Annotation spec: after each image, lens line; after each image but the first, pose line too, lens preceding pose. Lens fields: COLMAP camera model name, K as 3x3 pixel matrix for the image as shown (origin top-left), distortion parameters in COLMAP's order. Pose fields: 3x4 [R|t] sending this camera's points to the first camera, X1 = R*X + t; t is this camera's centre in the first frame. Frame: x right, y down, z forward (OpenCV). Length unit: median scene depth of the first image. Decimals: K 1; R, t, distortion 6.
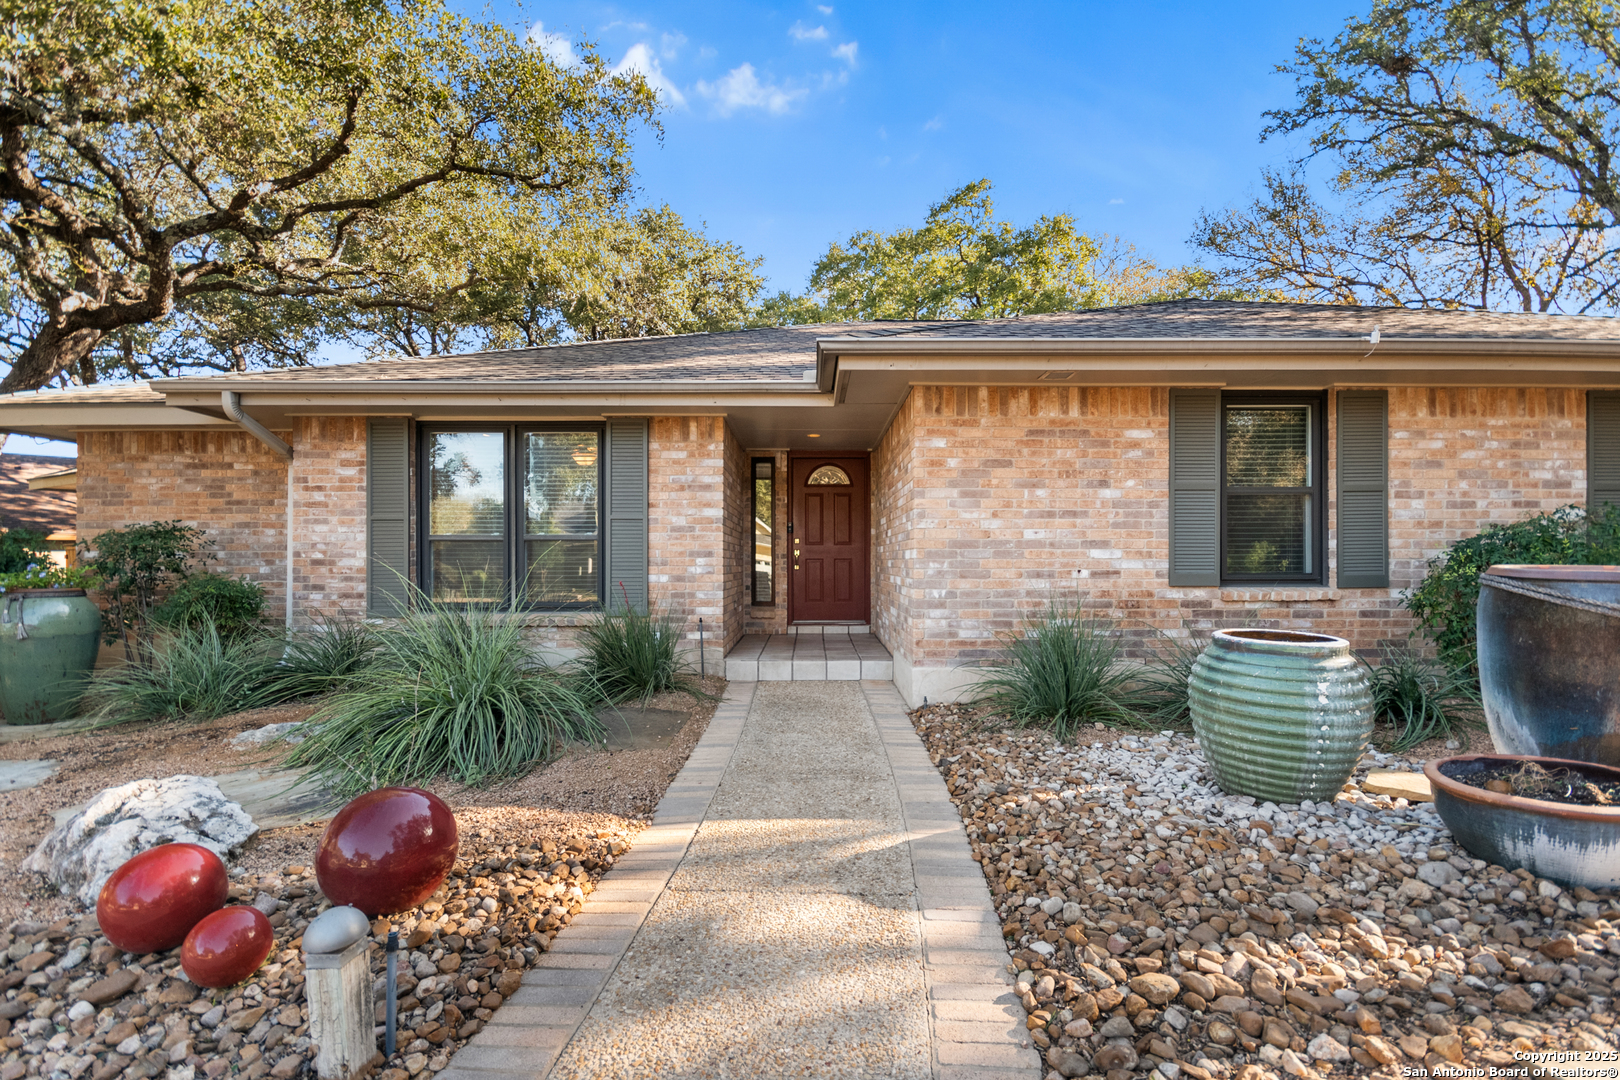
lens RADIAL K [[728.2, 0, 815.9], [0, 728.2, 553.4], [0, 0, 1]] dist [0.004267, -0.000105]
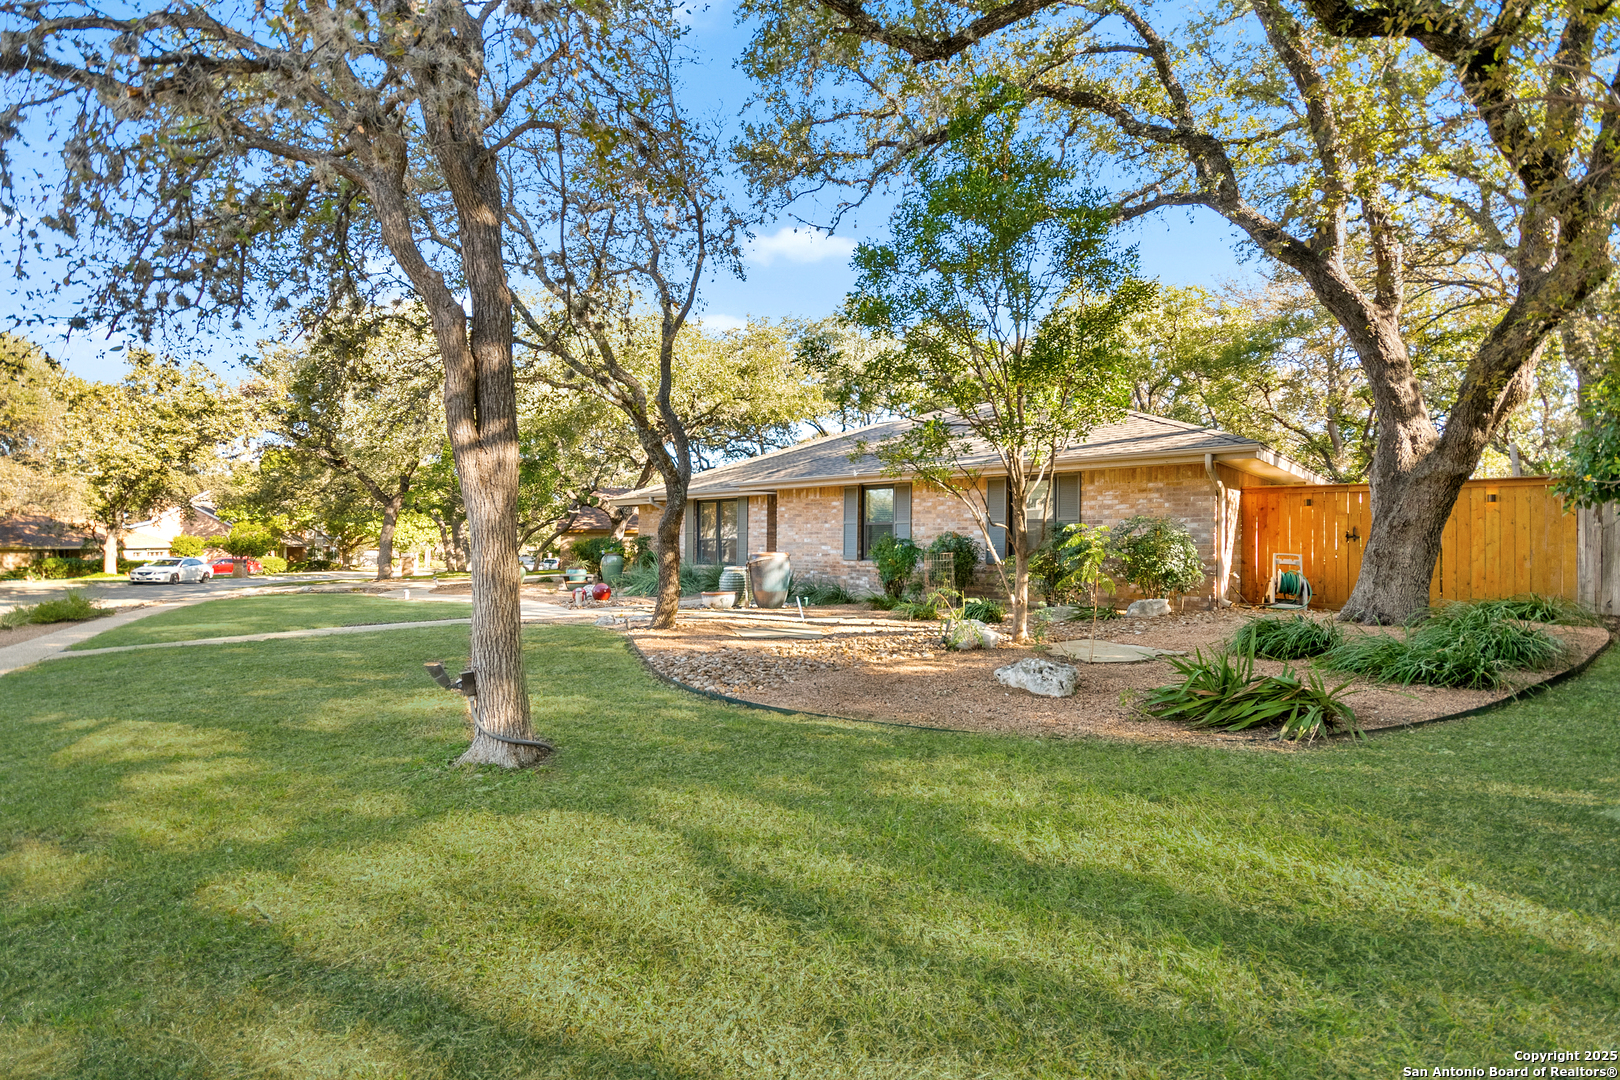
lens RADIAL K [[743.1, 0, 810.0], [0, 743.1, 540.0], [0, 0, 1]] dist [0.001095, 0.000660]
pose [[0.725561, 0.003002, -0.688151, 1.905011], [0.000593, 0.999987, 0.004987, -0.035154], [0.688157, -0.004027, 0.725550, -0.898337]]
